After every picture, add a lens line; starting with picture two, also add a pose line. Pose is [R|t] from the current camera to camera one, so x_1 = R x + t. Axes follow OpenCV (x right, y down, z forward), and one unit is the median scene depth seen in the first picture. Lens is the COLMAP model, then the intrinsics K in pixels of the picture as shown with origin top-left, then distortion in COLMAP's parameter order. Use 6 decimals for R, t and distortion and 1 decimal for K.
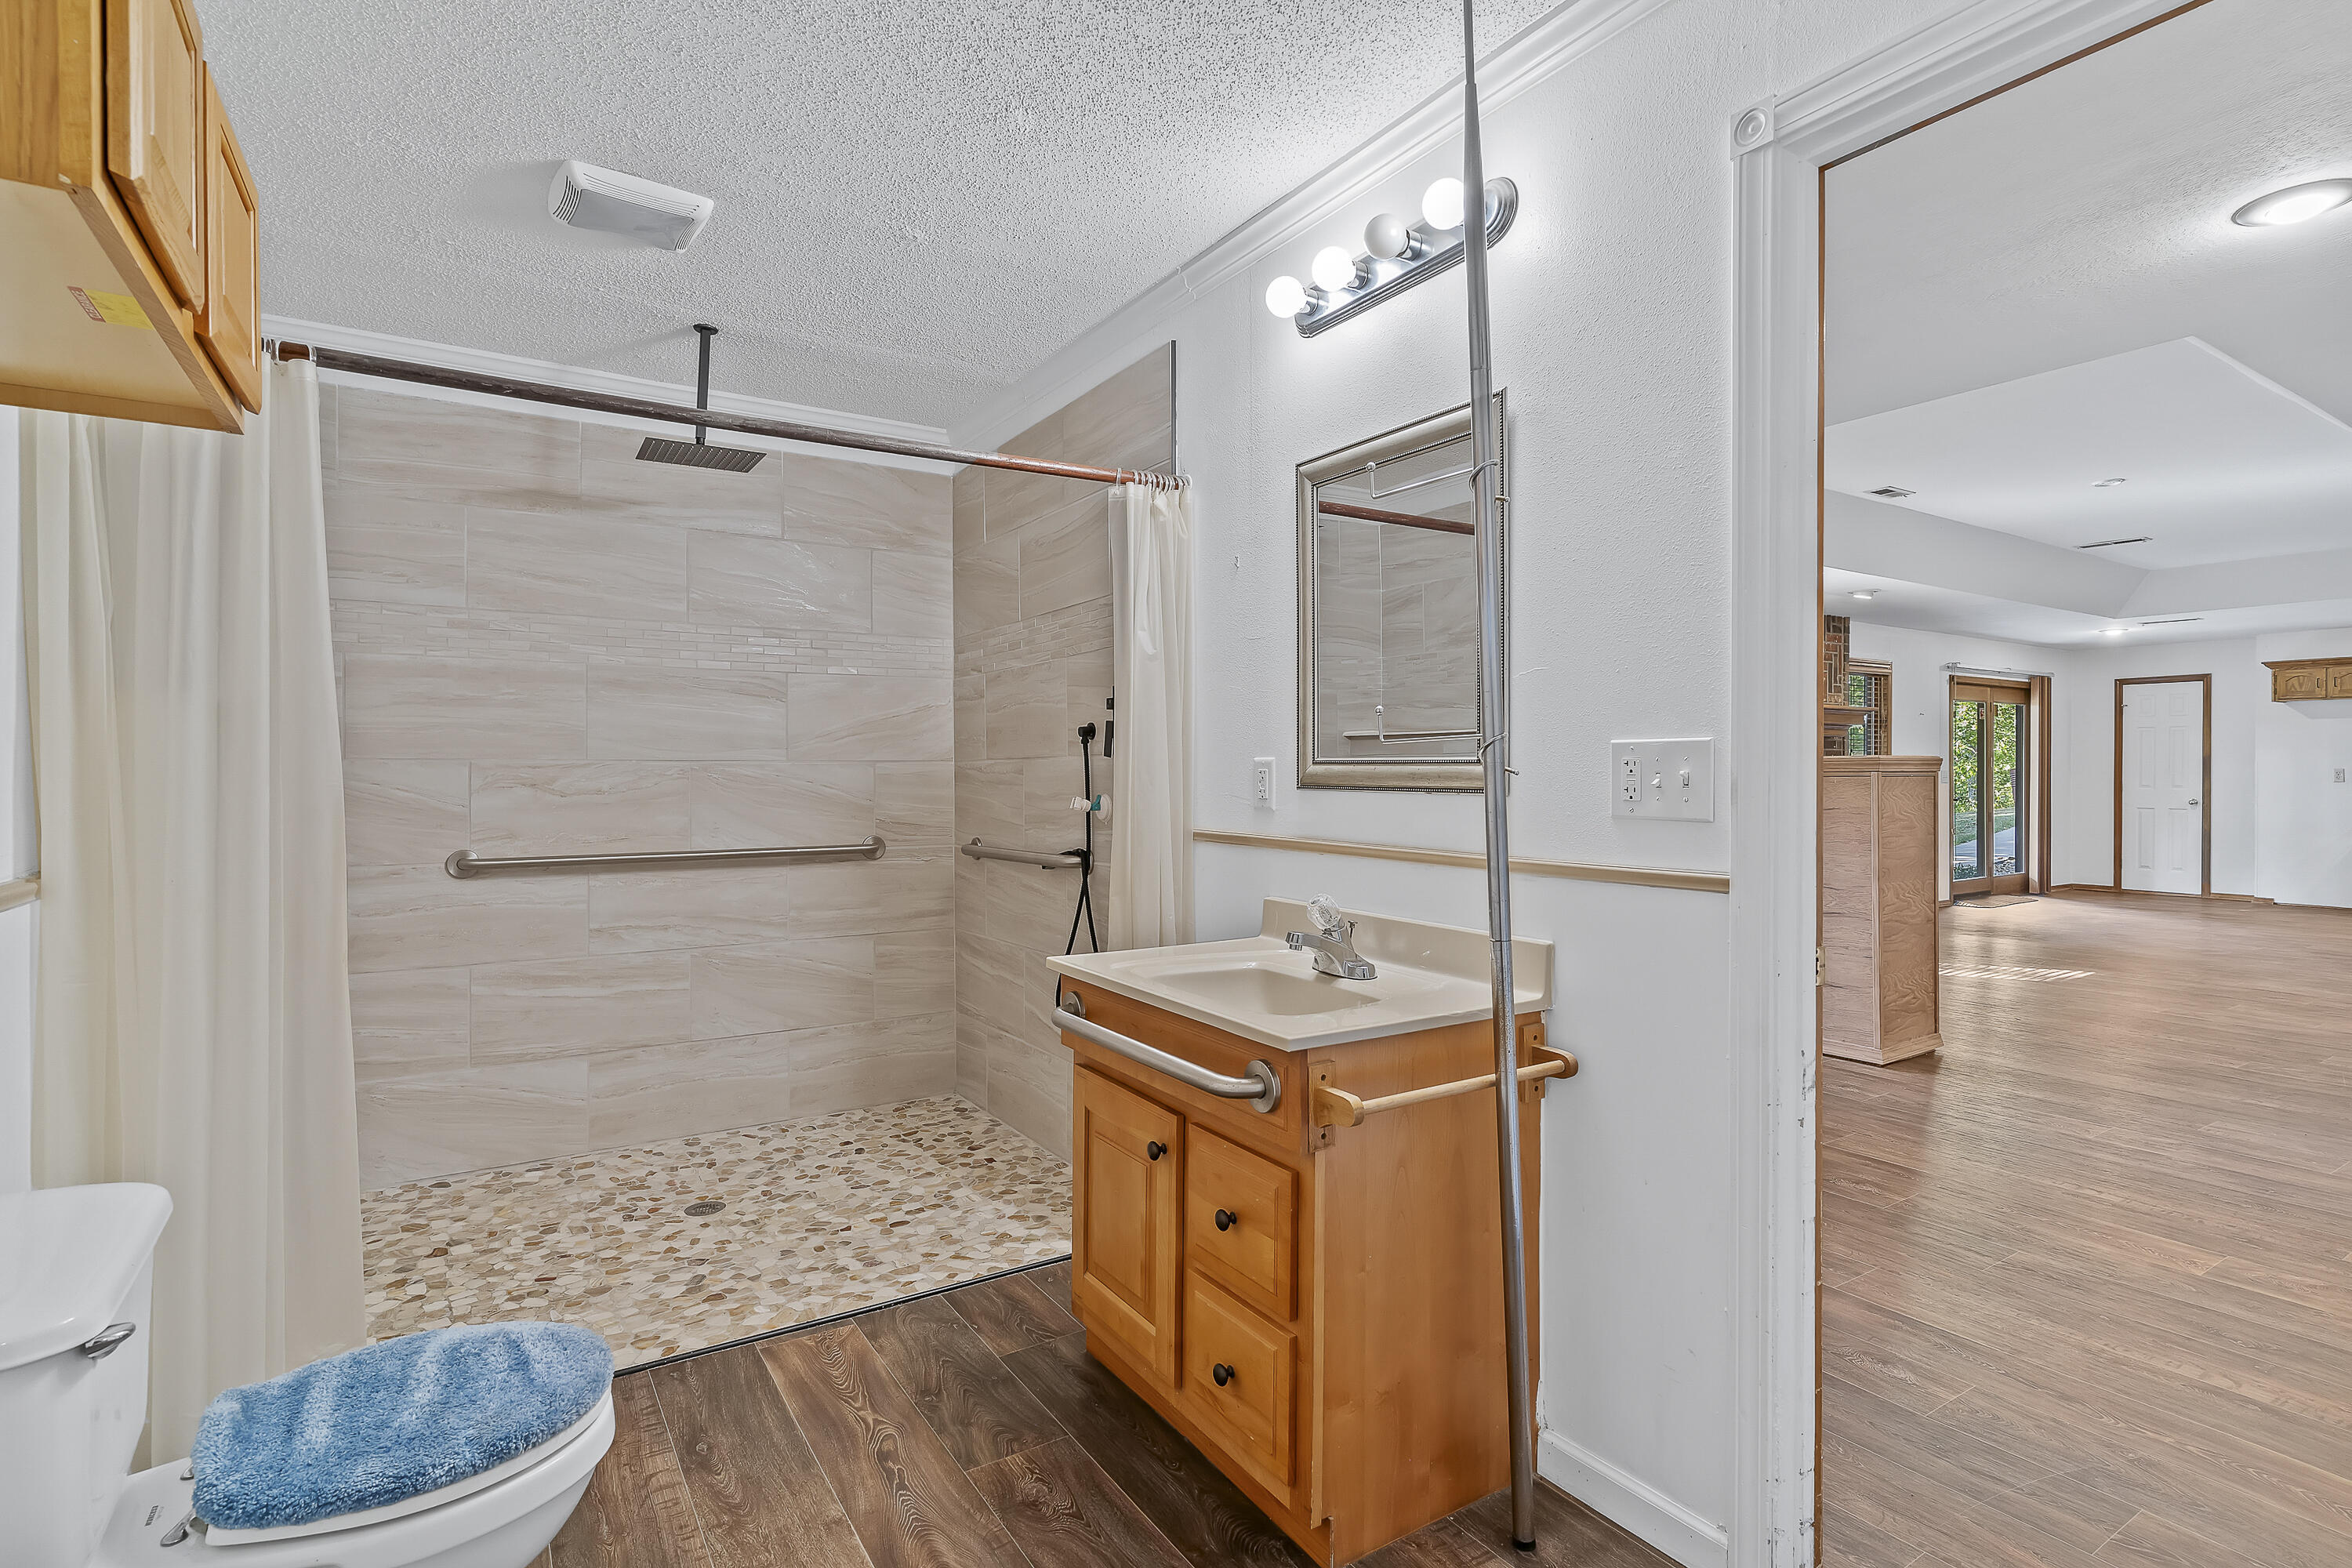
lens RADIAL K [[1153.5, 0, 1214.0], [0, 1153.5, 780.2], [0, 0, 1]] dist [0.000770, -0.002213]
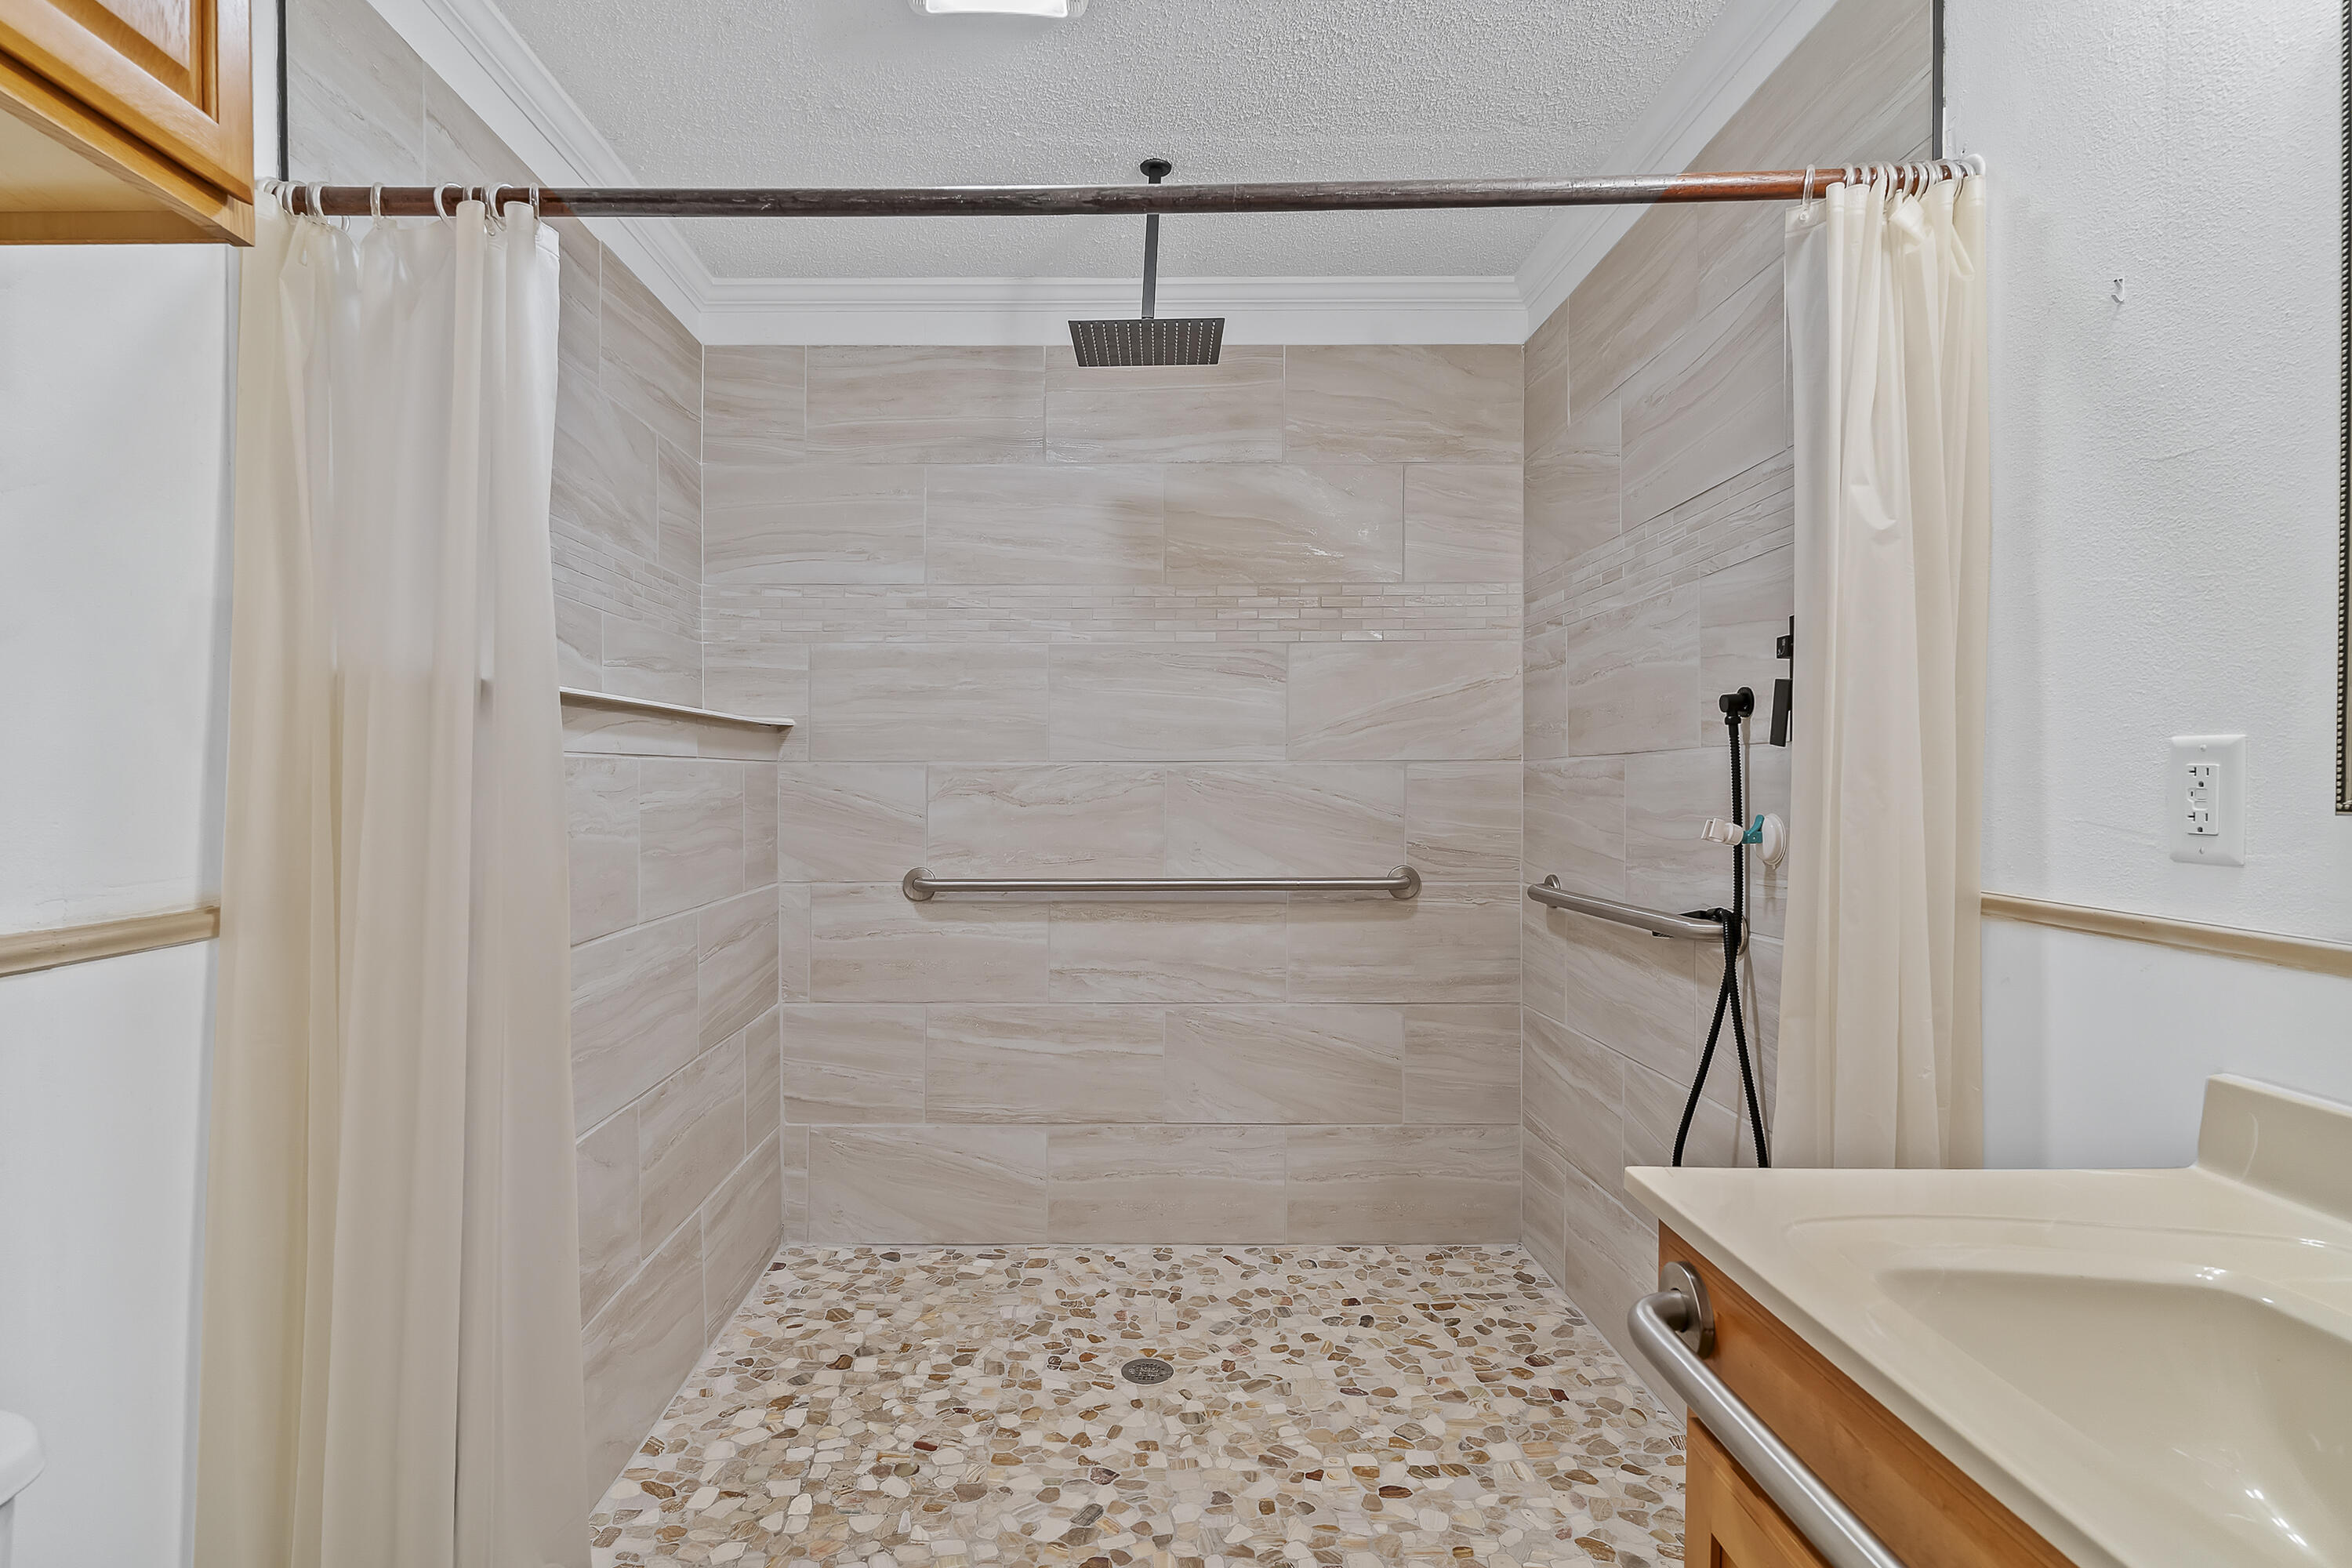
lens RADIAL K [[1153.5, 0, 1138.7], [0, 1153.5, 799.8], [0, 0, 1]] dist [0.000770, -0.002213]
pose [[0.826471, 0.008994, -0.562908, -0.035034], [-0.003237, 0.999932, 0.011225, 0.000074], [0.562970, -0.007455, 0.826443, 0.379639]]
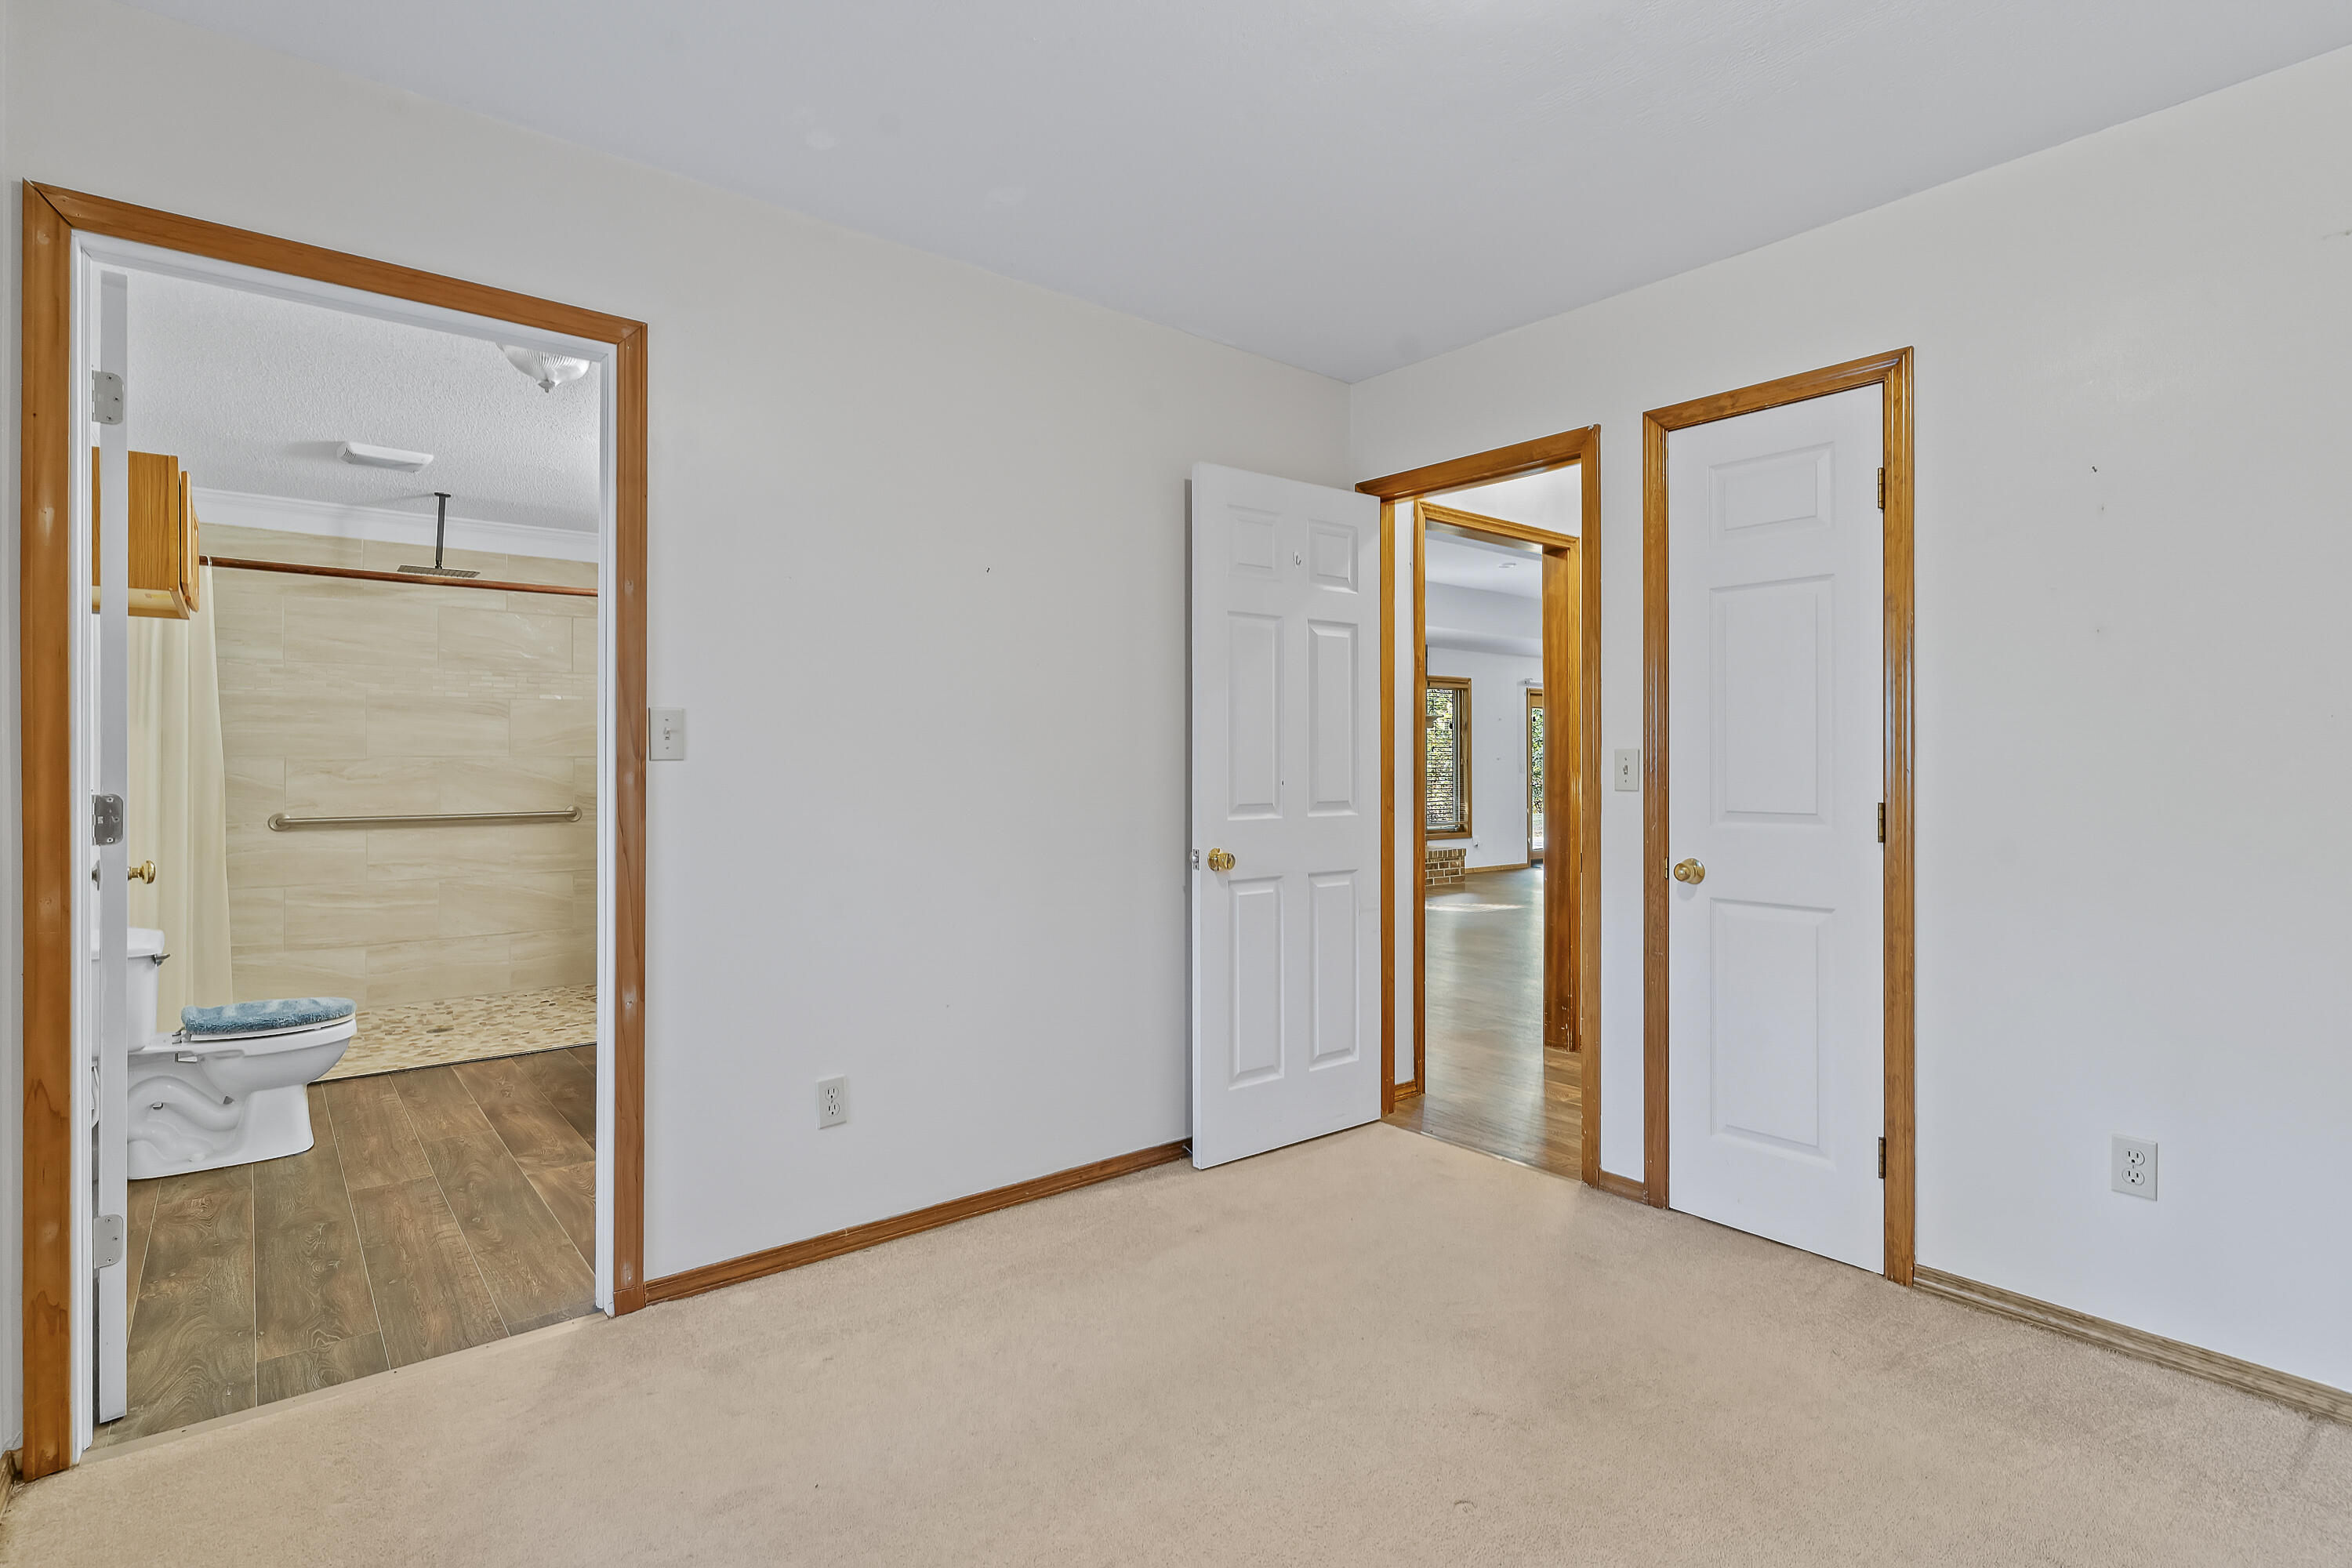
lens RADIAL K [[1153.5, 0, 1216.0], [0, 1153.5, 761.7], [0, 0, 1]] dist [0.000770, -0.002213]
pose [[0.993235, -0.002432, 0.116100, 0.434346], [0.003852, 0.999920, -0.012010, 0.013257], [-0.116062, 0.012376, 0.993165, -0.710554]]
